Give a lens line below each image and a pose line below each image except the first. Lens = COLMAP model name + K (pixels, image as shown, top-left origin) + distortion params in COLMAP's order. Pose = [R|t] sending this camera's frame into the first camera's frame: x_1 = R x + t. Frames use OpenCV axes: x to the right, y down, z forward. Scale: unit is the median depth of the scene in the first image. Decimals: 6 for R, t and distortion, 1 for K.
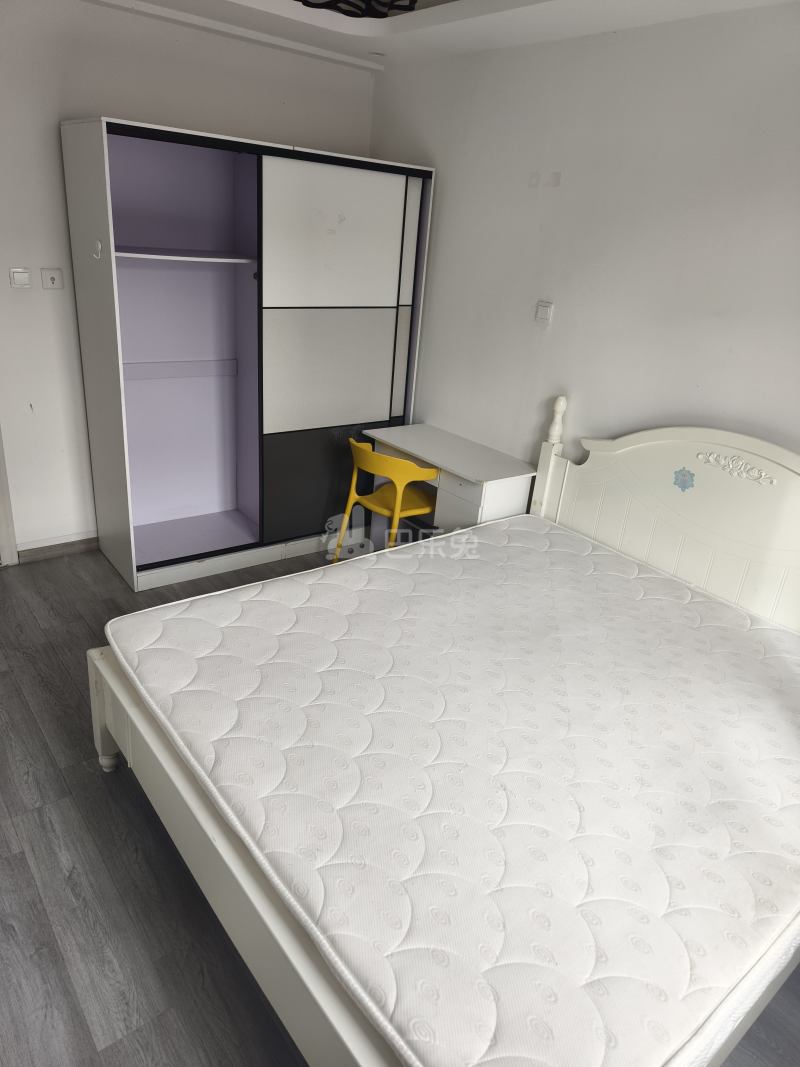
lens RADIAL K [[720.2, 0, 400.0], [0, 720.2, 533.5], [0, 0, 1]] dist [-0.000986, -0.003278]
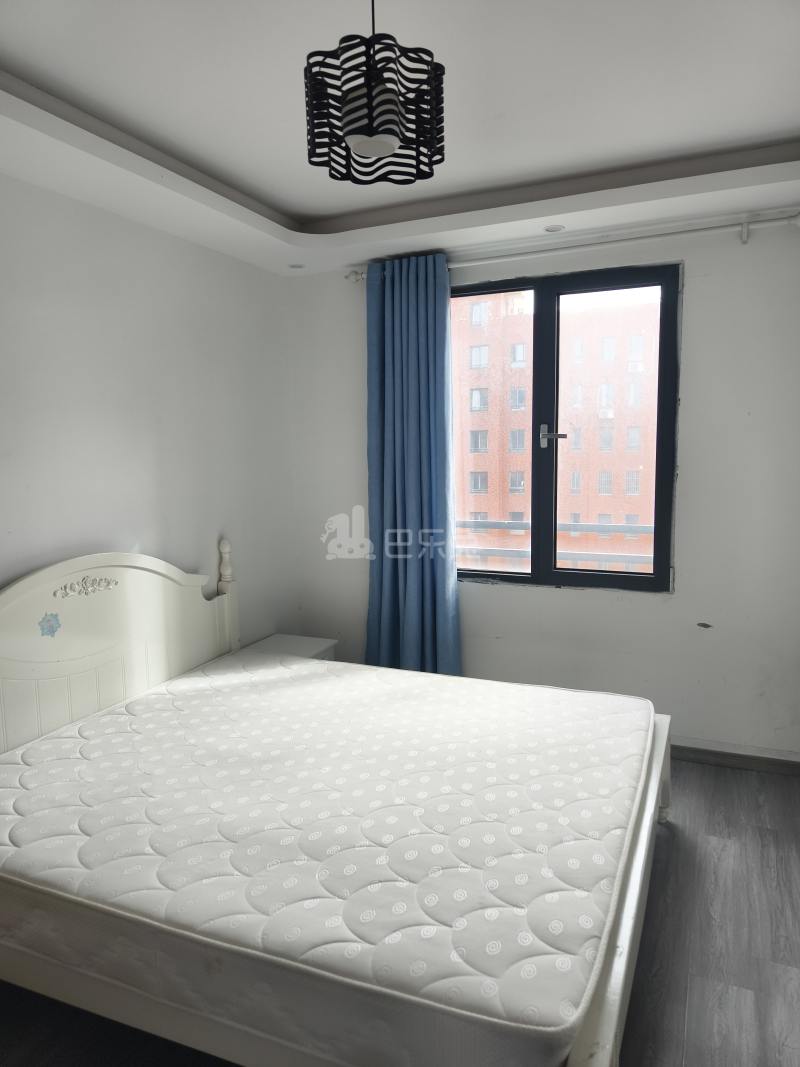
lens RADIAL K [[720.2, 0, 400.0], [0, 720.2, 533.5], [0, 0, 1]] dist [-0.000986, -0.003278]
pose [[-0.471026, -0.183954, 0.862726, -0.981729], [0.320873, 0.875286, 0.361820, -0.601713], [-0.821690, 0.447252, -0.353257, 1.460931]]
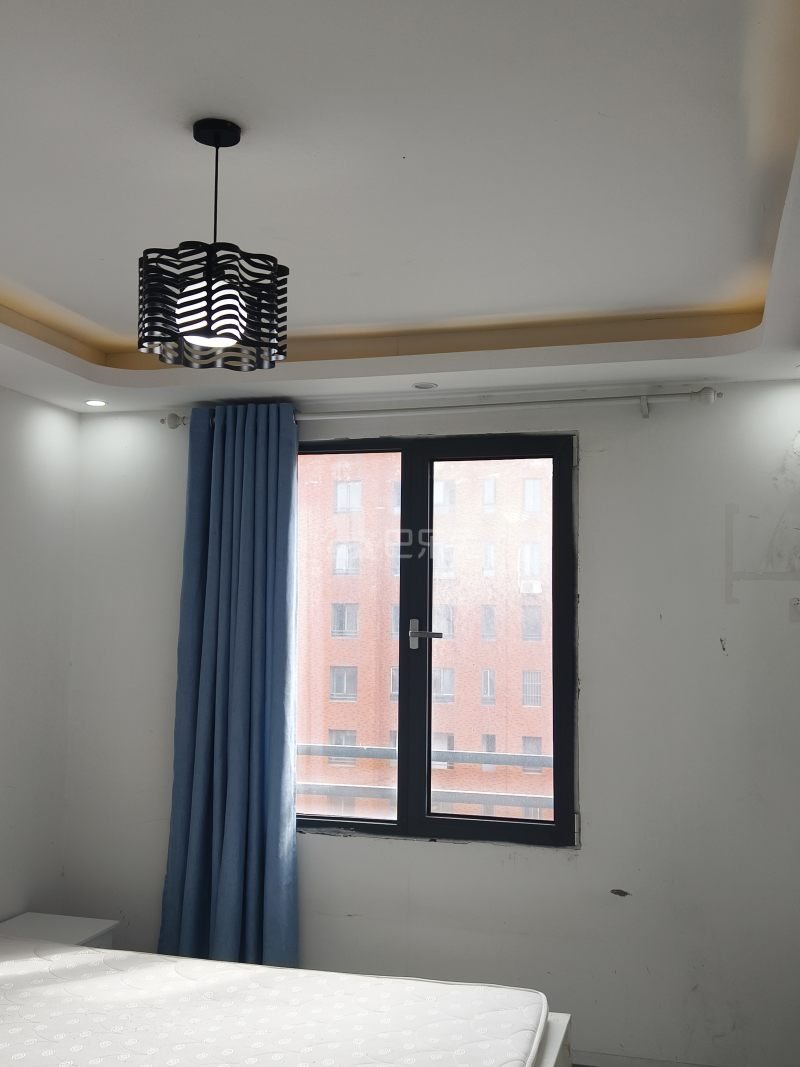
lens RADIAL K [[1118.7, 0, 400.0], [0, 1118.7, 533.5], [0, 0, 1]] dist [0.161512, -0.430832]
pose [[-0.599638, -0.028759, 0.799755, -1.300720], [0.250137, 0.942547, 0.221441, -0.734068], [-0.760175, 0.332833, -0.557993, 1.599701]]
